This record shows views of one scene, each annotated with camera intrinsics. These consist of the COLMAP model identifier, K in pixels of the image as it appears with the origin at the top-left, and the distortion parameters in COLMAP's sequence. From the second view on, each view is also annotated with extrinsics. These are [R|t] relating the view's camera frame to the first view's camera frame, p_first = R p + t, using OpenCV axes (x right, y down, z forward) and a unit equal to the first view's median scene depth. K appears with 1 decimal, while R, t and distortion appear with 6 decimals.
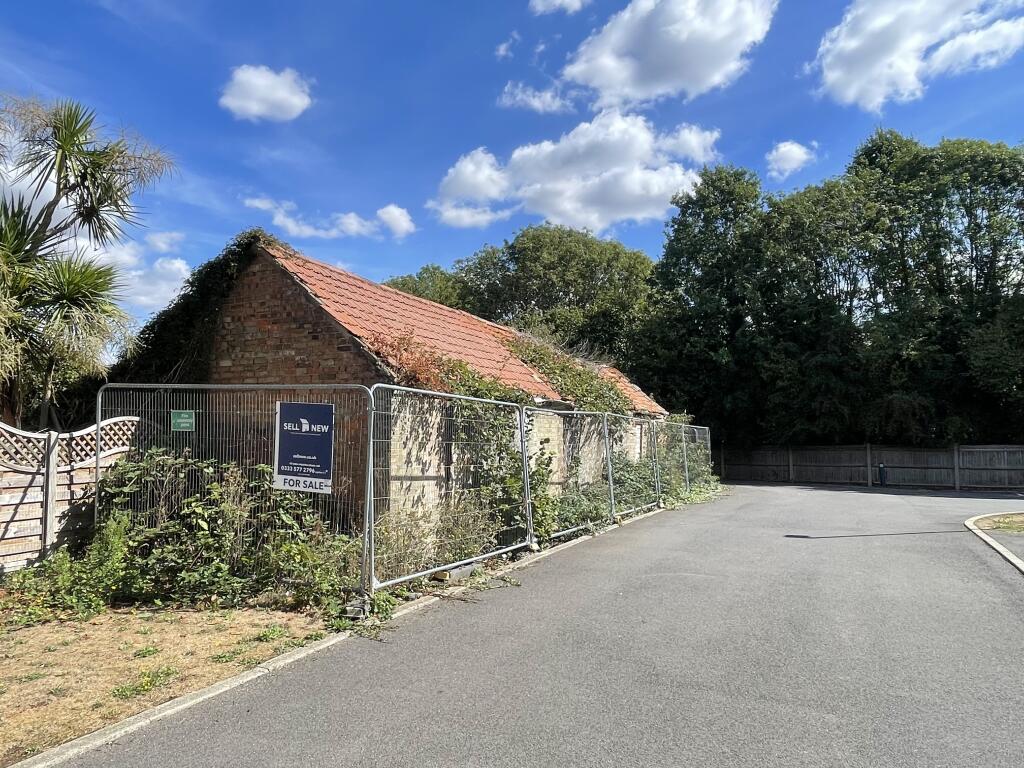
lens RADIAL K [[697.9, 0, 512.0], [0, 697.9, 384.0], [0, 0, 1]] dist [-0.071211, -0.000137]
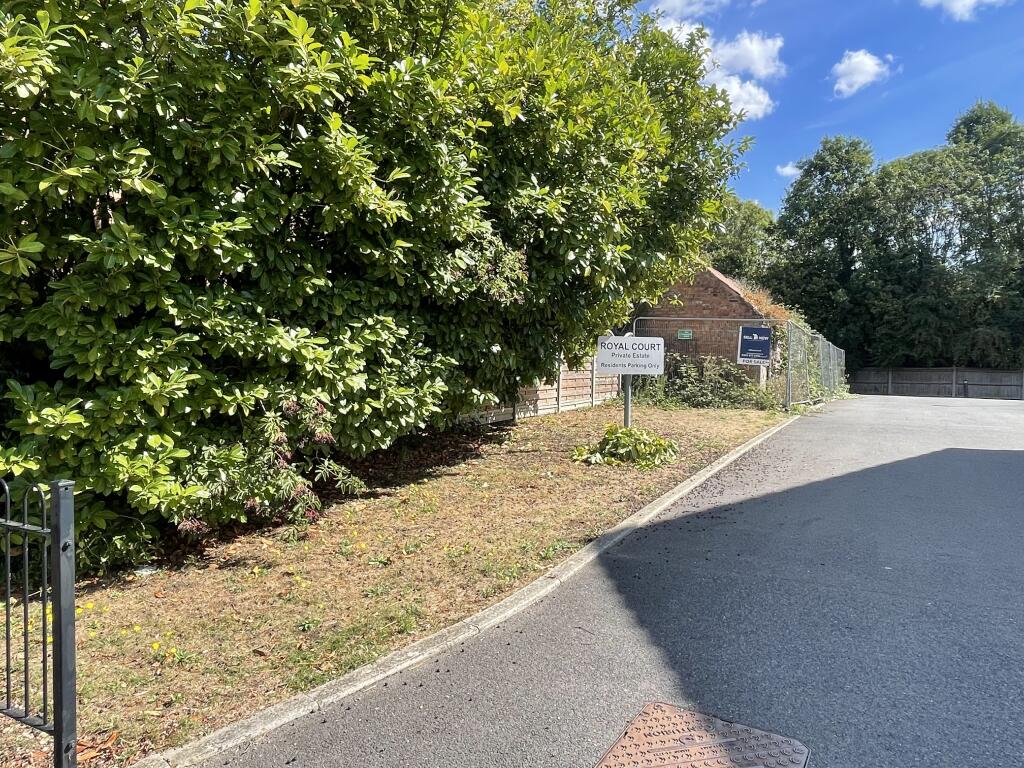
lens RADIAL K [[747.6, 0, 512.0], [0, 747.6, 384.0], [0, 0, 1]] dist [-0.044507, 0.001544]
pose [[0.999477, 0.014904, -0.028696, -0.268108], [-0.012047, 0.995185, 0.097266, -0.004288], [0.030008, -0.096870, 0.994845, -0.399524]]
